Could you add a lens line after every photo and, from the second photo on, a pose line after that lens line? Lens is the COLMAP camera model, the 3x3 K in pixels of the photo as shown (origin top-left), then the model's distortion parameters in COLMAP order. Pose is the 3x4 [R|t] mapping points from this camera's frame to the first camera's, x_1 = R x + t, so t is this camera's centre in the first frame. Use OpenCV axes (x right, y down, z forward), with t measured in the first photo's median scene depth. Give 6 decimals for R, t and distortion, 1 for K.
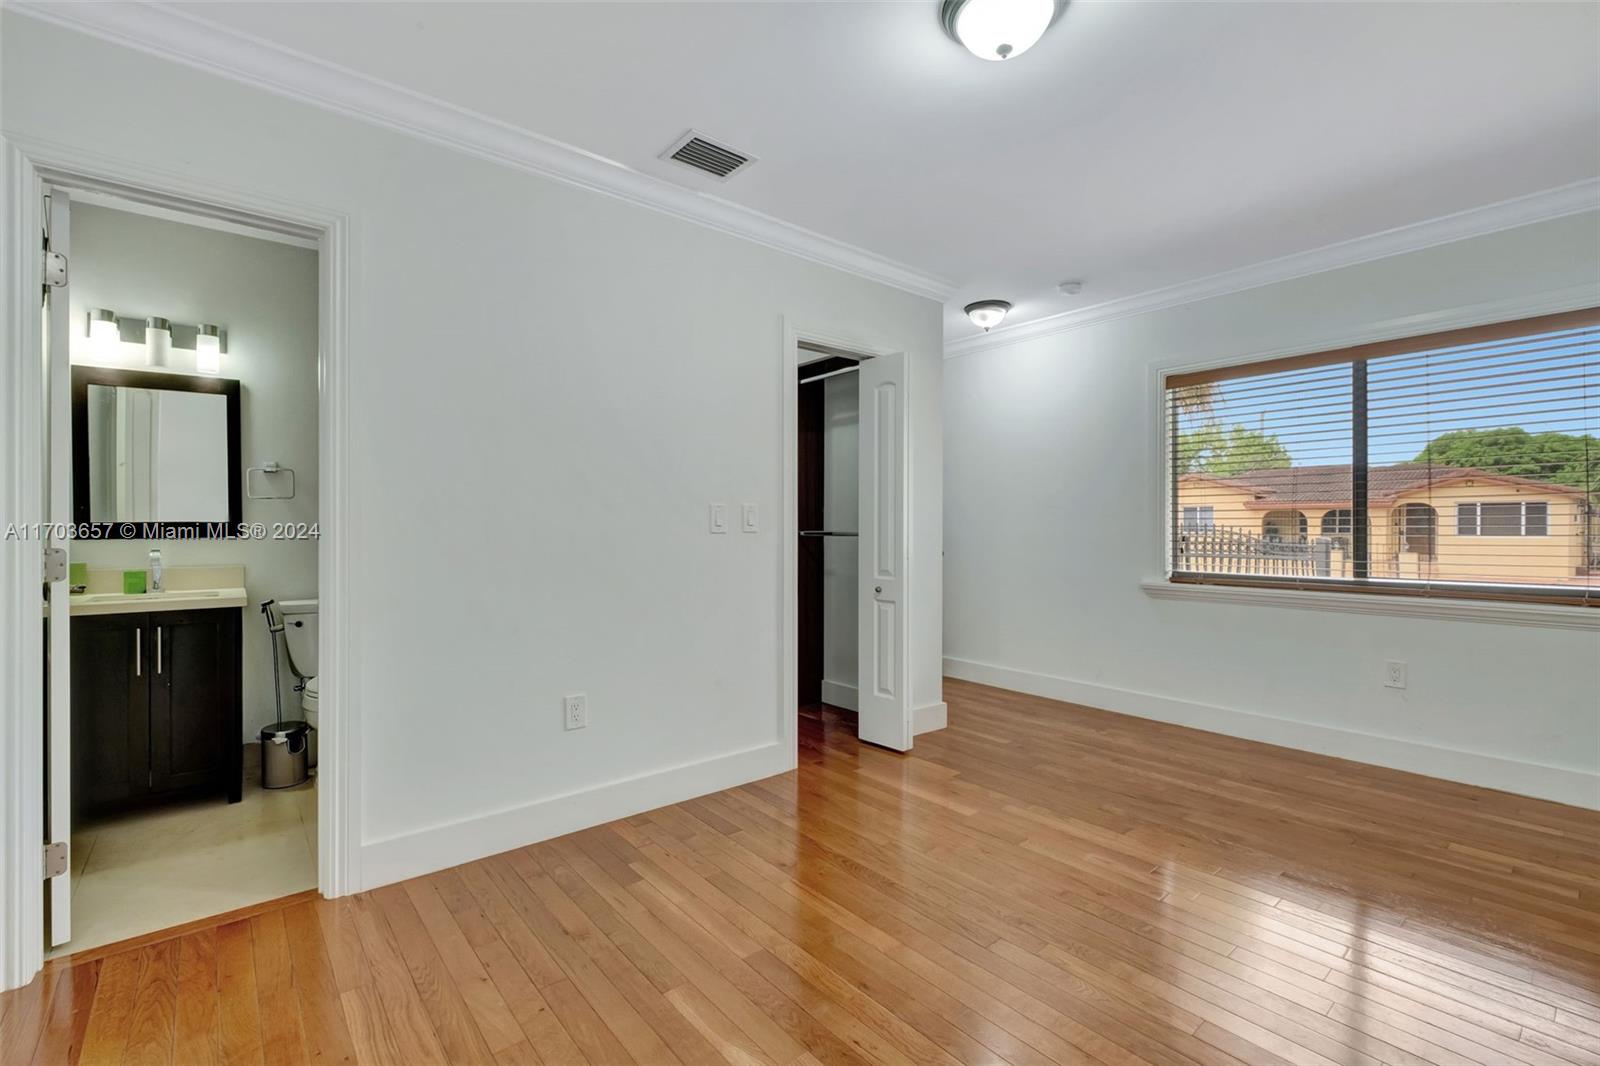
lens RADIAL K [[707.9, 0, 794.9], [0, 707.9, 528.3], [0, 0, 1]] dist [-0.005002, -0.000963]
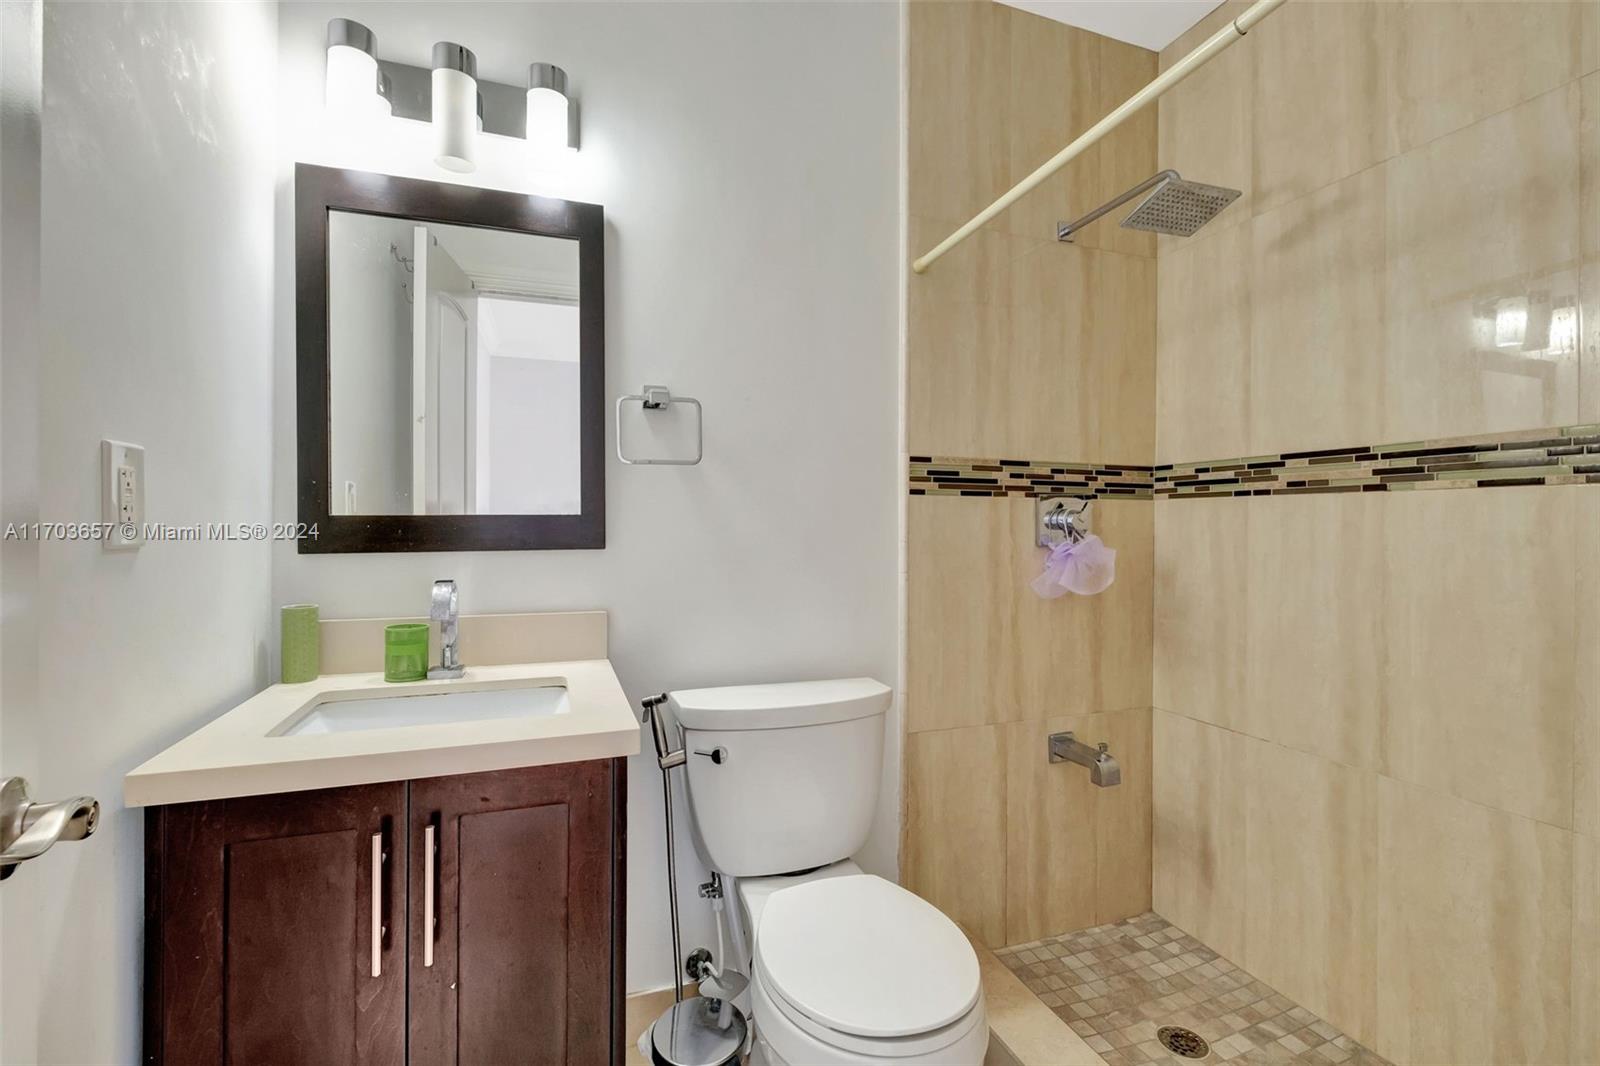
lens RADIAL K [[707.9, 0, 808.0], [0, 707.9, 527.6], [0, 0, 1]] dist [-0.005002, -0.000963]
pose [[0.942604, 0.001840, -0.333908, -0.518765], [-0.003837, 0.999978, -0.005319, -0.000178], [0.333891, 0.006295, 0.942591, 0.626232]]
